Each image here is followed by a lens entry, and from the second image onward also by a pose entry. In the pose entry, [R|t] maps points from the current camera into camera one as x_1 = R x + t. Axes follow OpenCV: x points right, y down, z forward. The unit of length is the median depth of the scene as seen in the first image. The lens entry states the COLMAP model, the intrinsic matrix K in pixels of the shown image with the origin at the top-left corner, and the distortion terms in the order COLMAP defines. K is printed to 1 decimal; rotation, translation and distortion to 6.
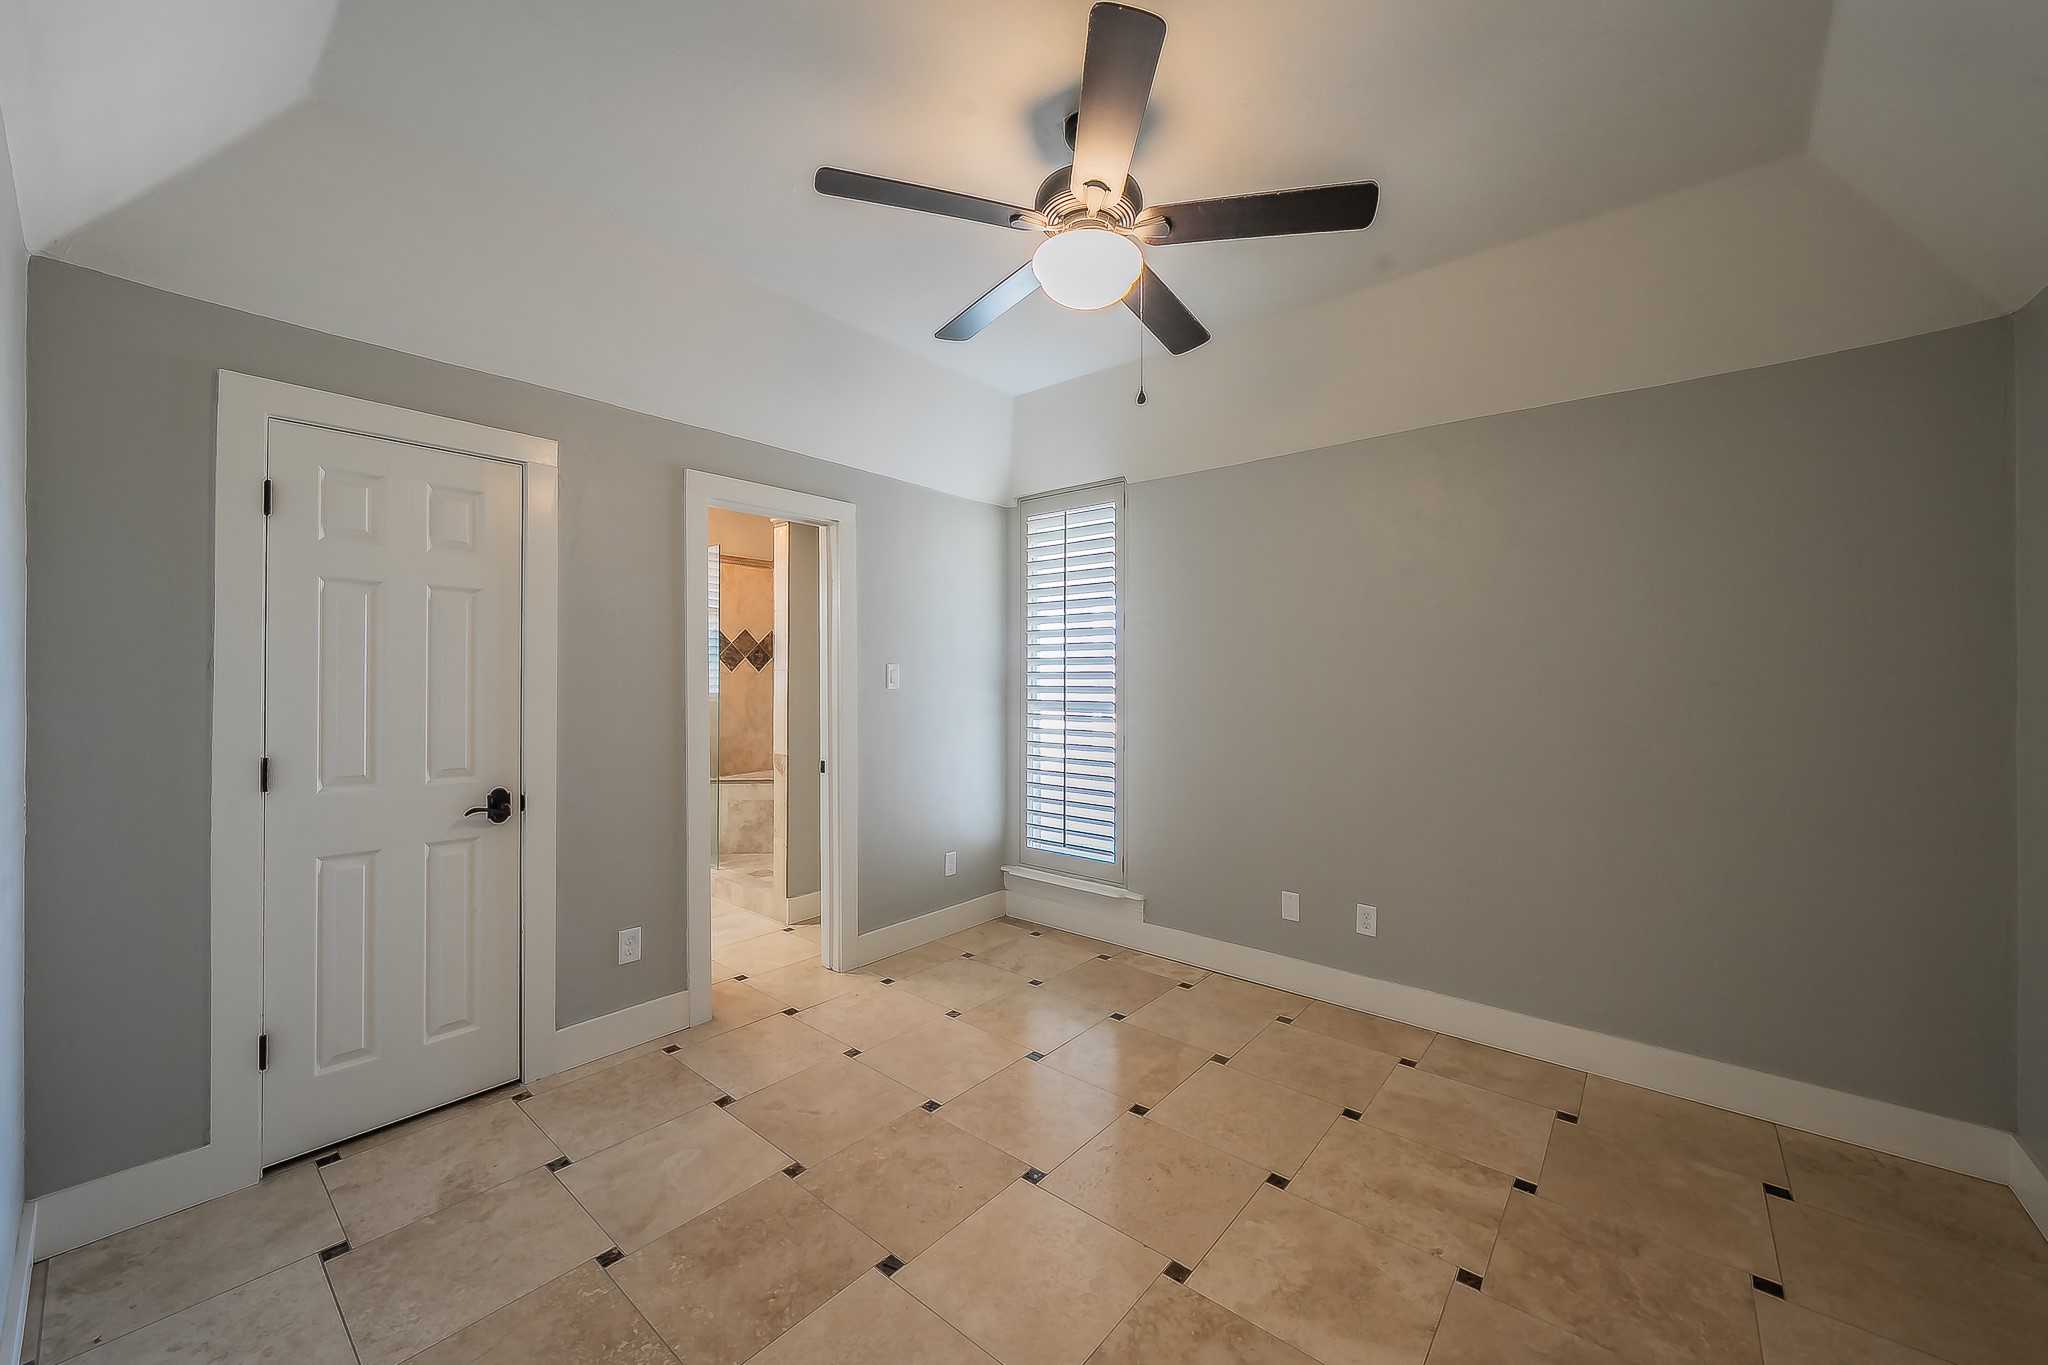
lens RADIAL K [[824.0, 0, 1017.7], [0, 824.0, 675.2], [0, 0, 1]] dist [0.000330, 0.000106]
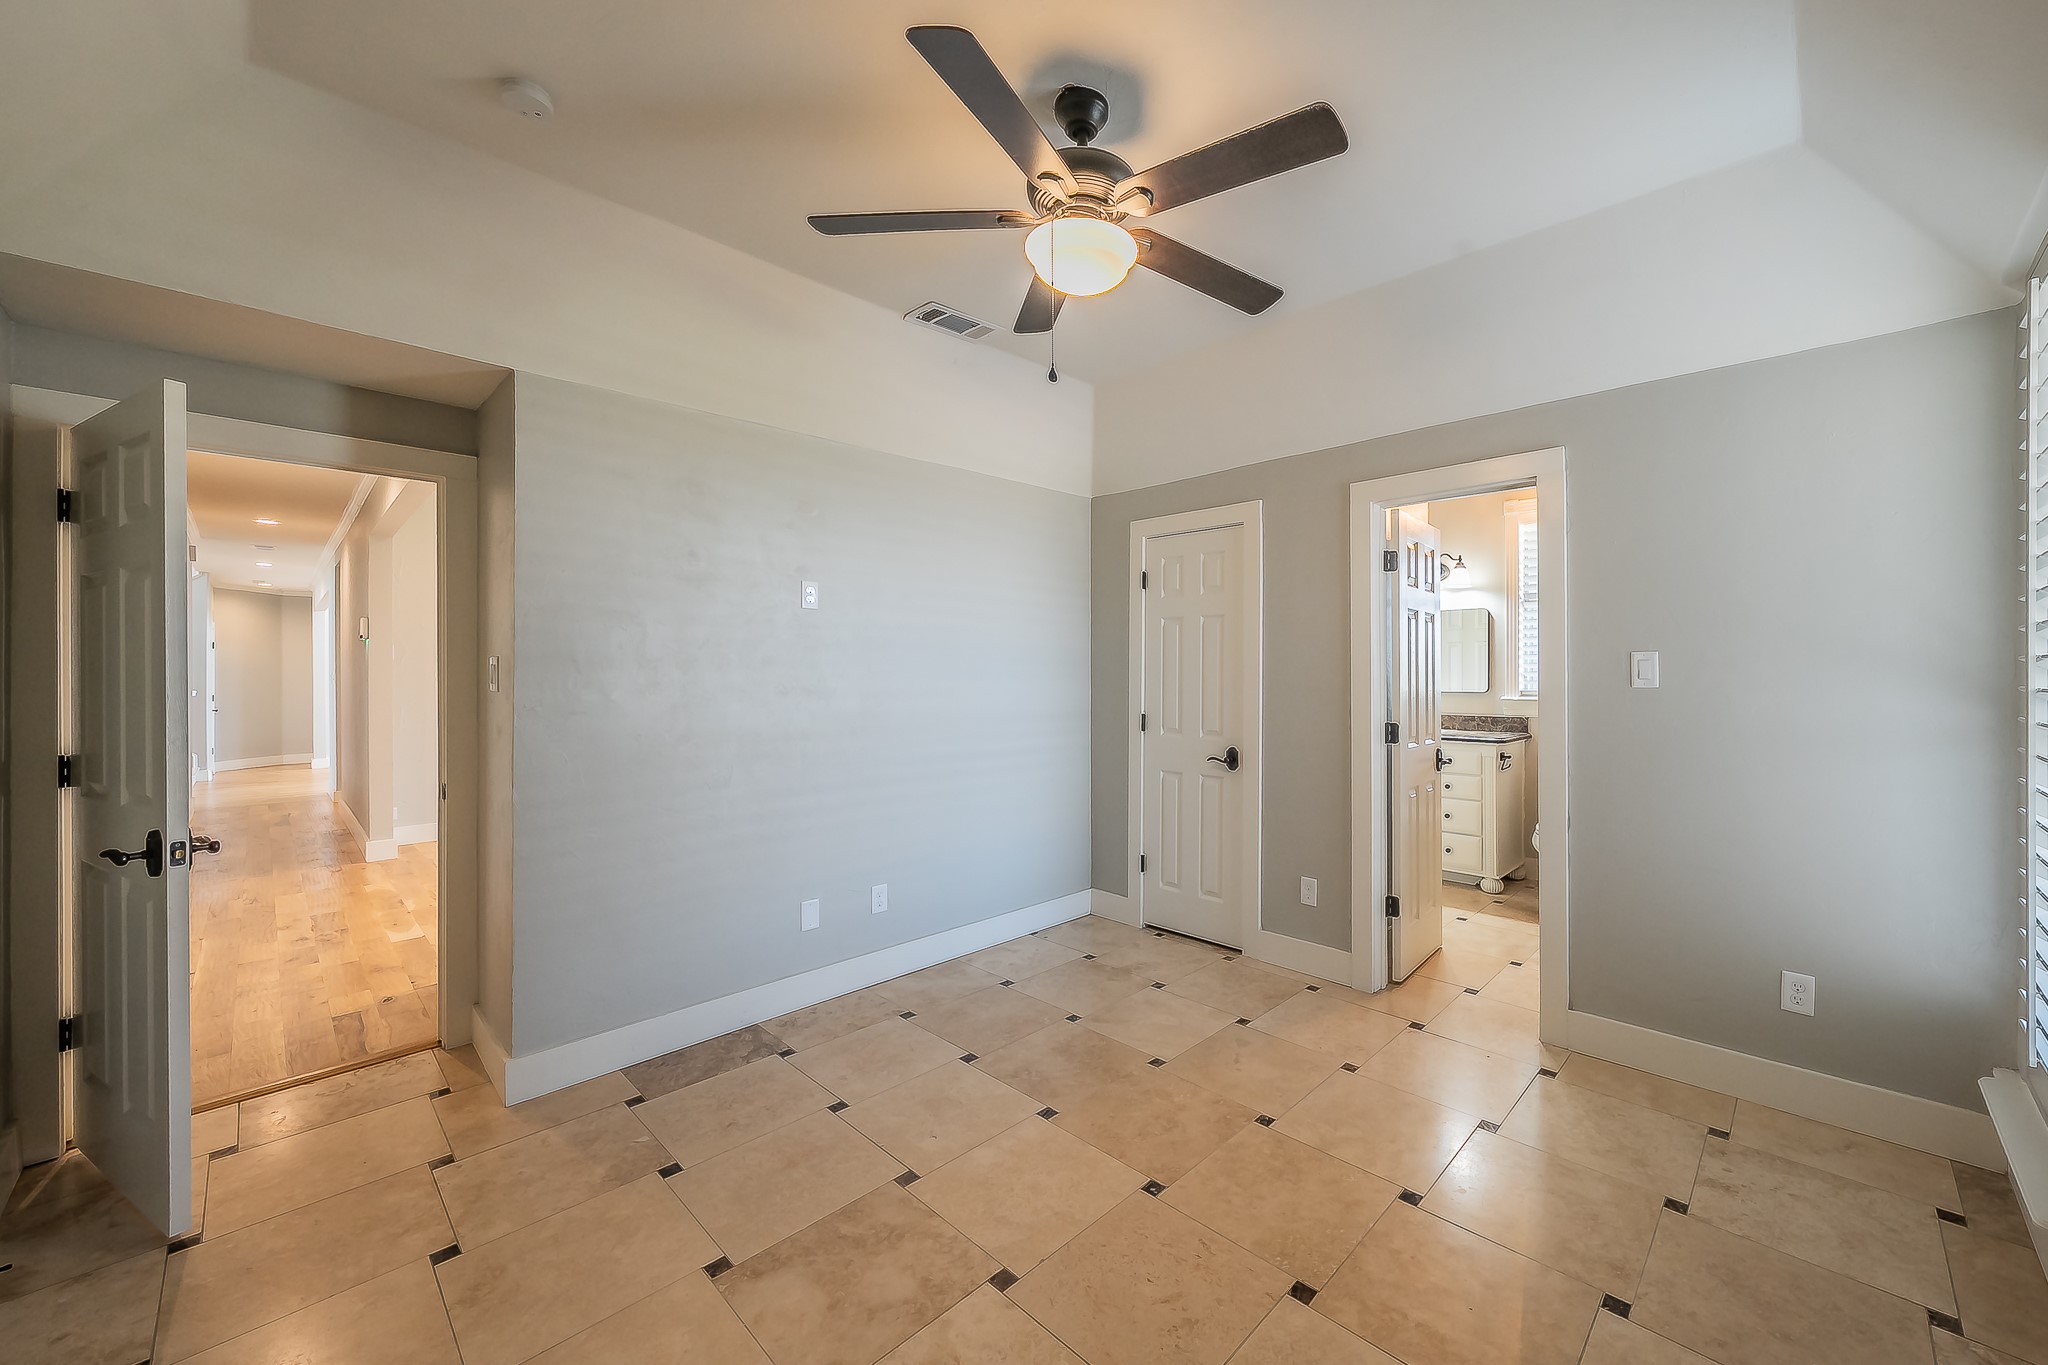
lens RADIAL K [[738.0, 0, 1029.4], [0, 738.0, 678.1], [0, 0, 1]] dist [0.000289, 0.000060]
pose [[-0.101869, 0.005665, -0.994782, 0.807689], [0.004072, 0.999978, 0.005277, 0.005062], [0.994789, -0.003513, -0.101890, 0.857848]]
